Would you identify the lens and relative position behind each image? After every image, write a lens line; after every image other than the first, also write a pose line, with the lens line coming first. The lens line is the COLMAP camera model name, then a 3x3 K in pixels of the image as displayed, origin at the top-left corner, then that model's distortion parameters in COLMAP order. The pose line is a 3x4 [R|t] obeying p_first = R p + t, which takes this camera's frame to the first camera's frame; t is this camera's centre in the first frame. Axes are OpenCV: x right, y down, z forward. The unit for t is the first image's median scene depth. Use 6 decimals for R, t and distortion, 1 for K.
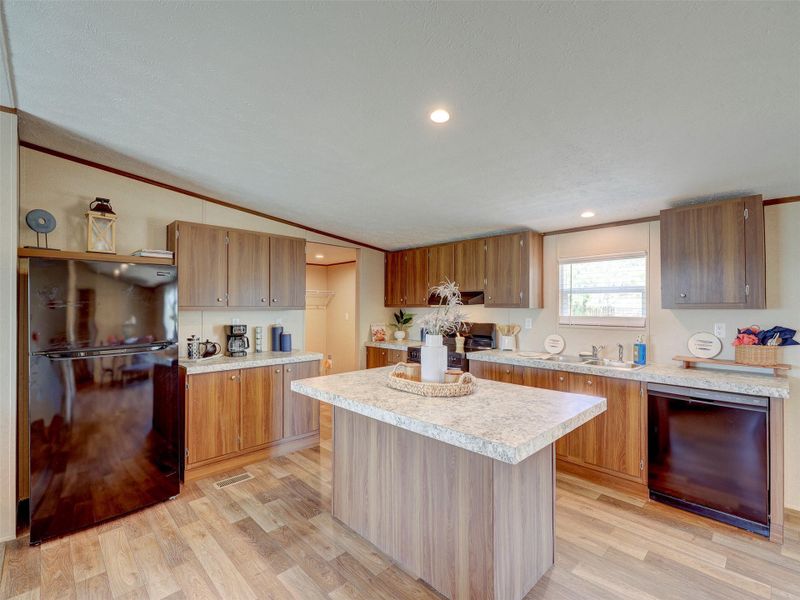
lens RADIAL K [[367.7, 0, 398.8], [0, 367.7, 303.5], [0, 0, 1]] dist [0.003120, -0.000493]
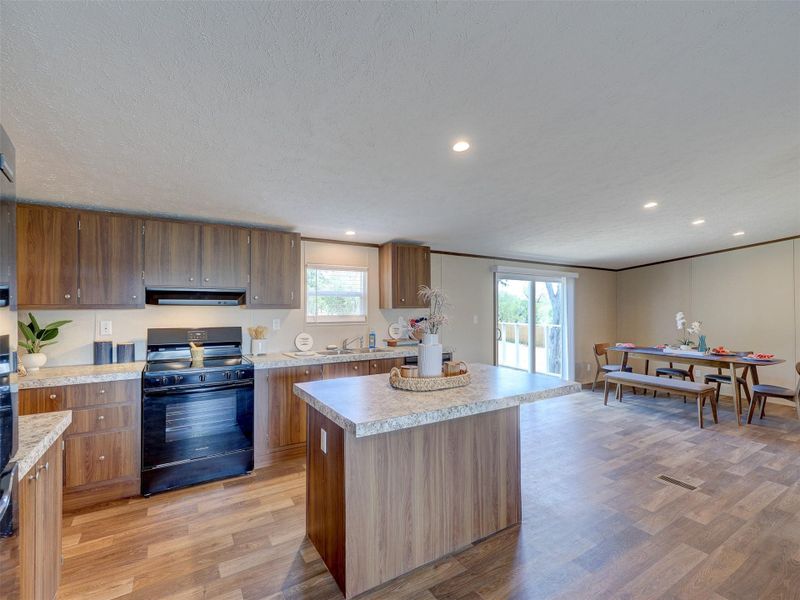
lens RADIAL K [[367.7, 0, 398.4], [0, 367.7, 305.3], [0, 0, 1]] dist [0.003120, -0.000493]
pose [[0.216298, 0.002591, 0.976324, -0.658658], [-0.006290, 0.999979, -0.001261, 0.002030], [-0.976307, -0.005868, 0.216310, 0.575563]]
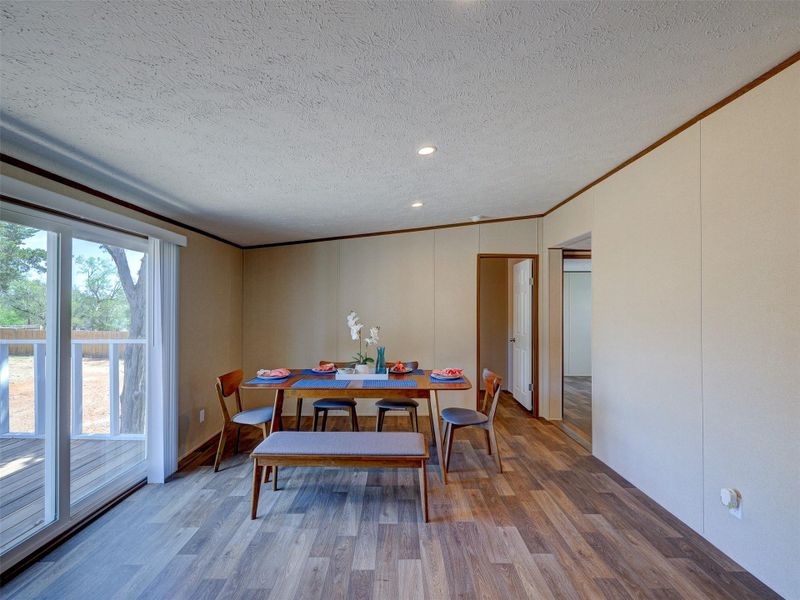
lens RADIAL K [[367.7, 0, 400.6], [0, 367.7, 302.1], [0, 0, 1]] dist [0.003120, -0.000493]
pose [[-0.721780, 0.005433, 0.692101, -0.207744], [-0.004882, 0.999904, -0.012940, 0.002975], [-0.692105, -0.012718, -0.721684, 0.487747]]
